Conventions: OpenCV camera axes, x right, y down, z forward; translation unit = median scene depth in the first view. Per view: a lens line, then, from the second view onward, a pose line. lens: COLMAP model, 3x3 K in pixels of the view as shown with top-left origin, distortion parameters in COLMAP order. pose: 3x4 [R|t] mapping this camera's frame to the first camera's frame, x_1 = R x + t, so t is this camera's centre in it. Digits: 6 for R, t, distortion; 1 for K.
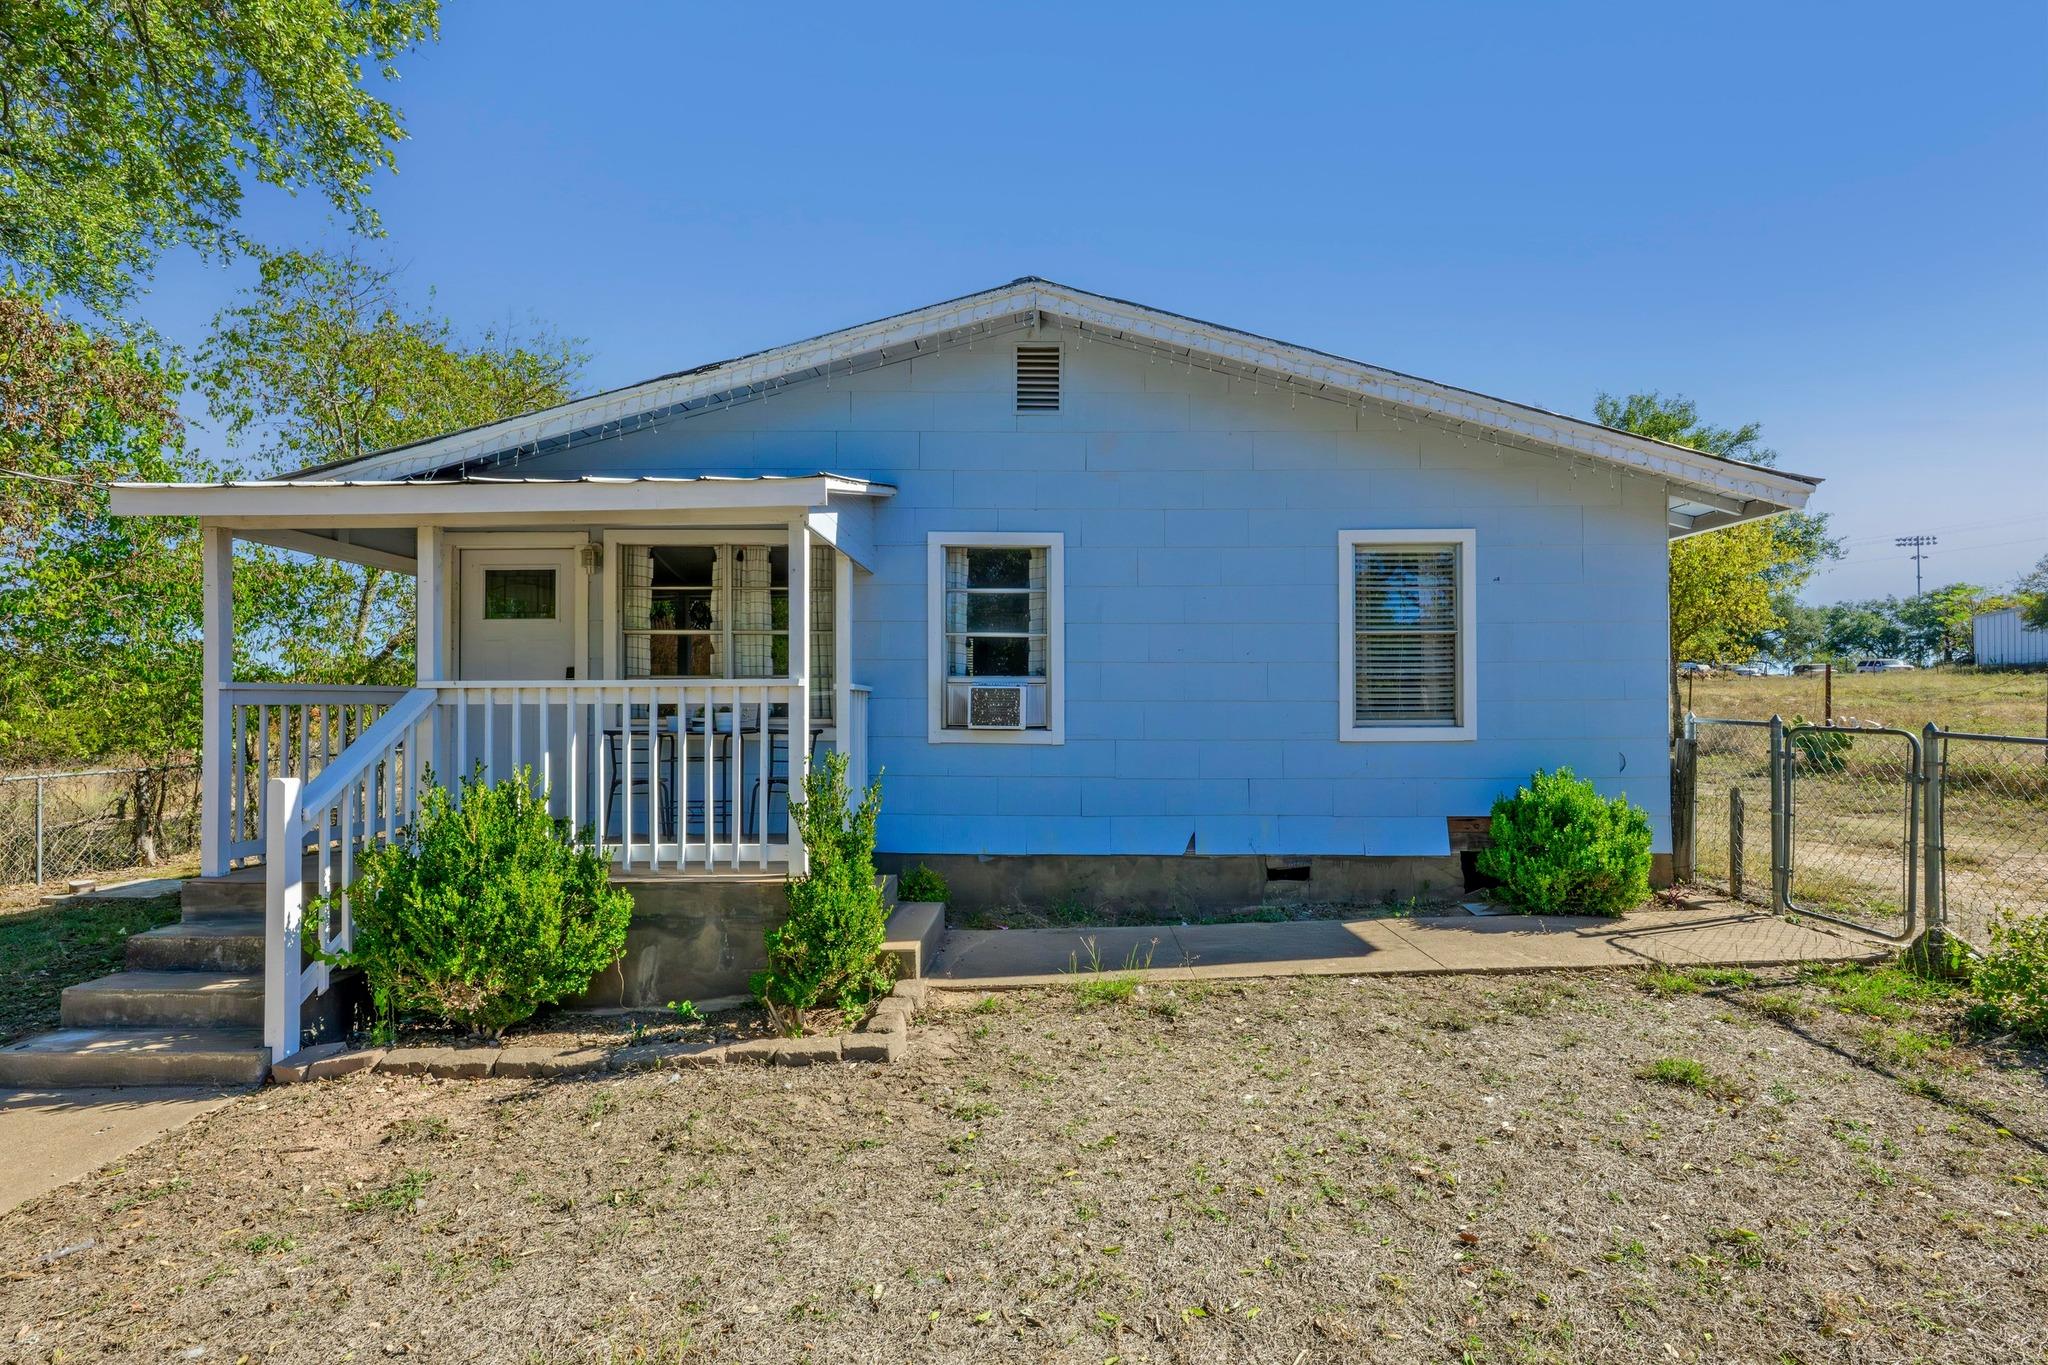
lens RADIAL K [[940.0, 0, 1026.6], [0, 940.0, 676.1], [0, 0, 1]] dist [-0.001612, -0.000103]
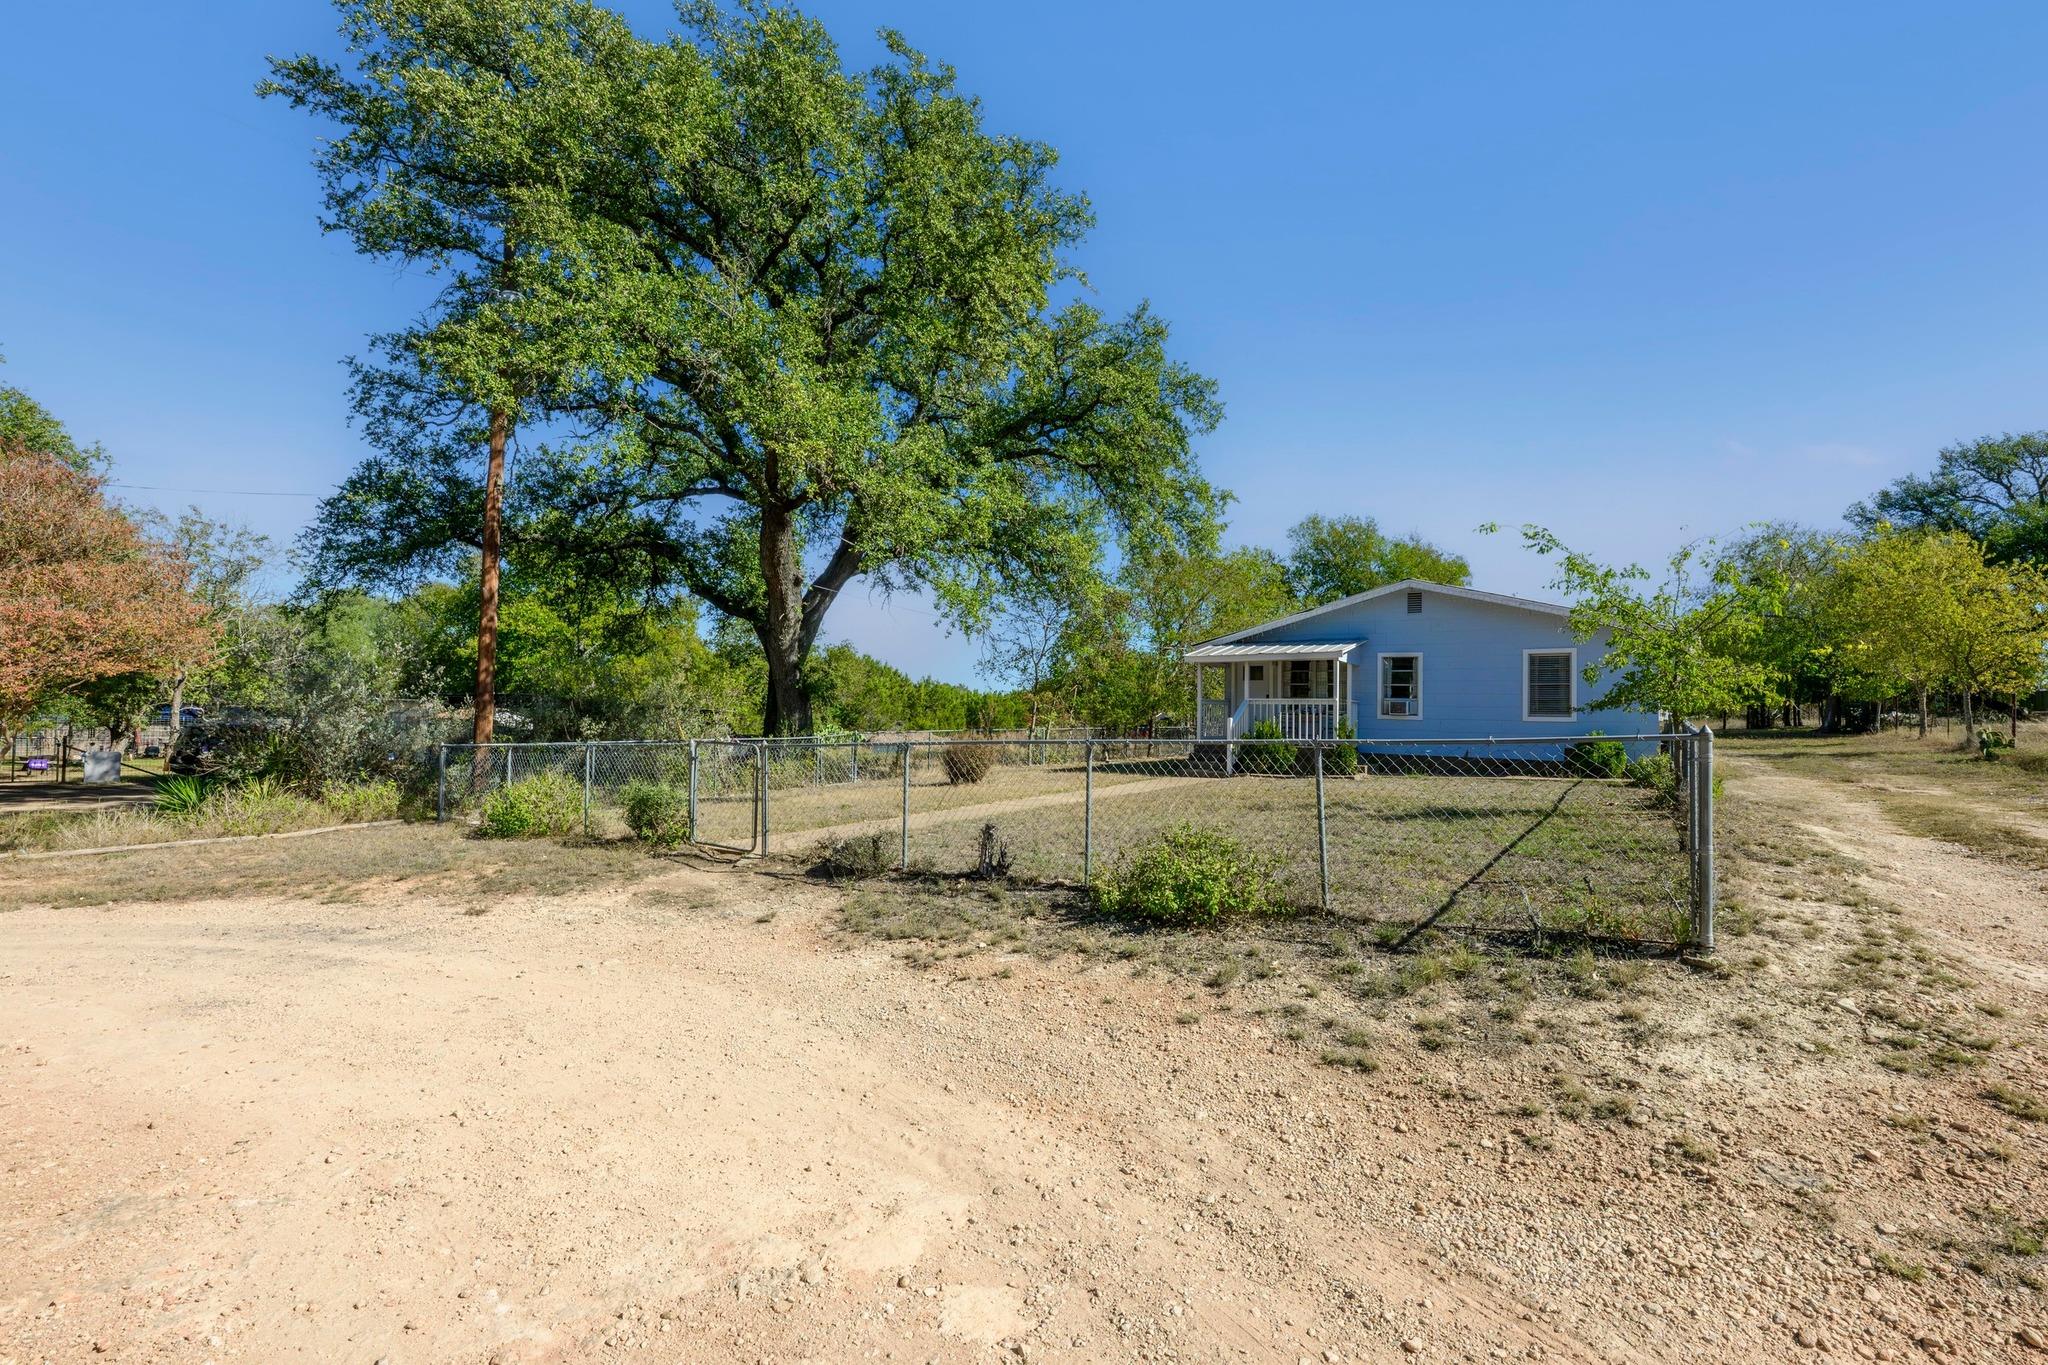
lens RADIAL K [[902.1, 0, 1029.9], [0, 902.1, 692.0], [0, 0, 1]] dist [-0.001602, -0.000043]
pose [[0.846355, 0.003852, -0.532605, 0.537491], [-0.012041, 0.999857, -0.011903, 0.031517], [0.532482, 0.016487, 0.846281, -2.270255]]
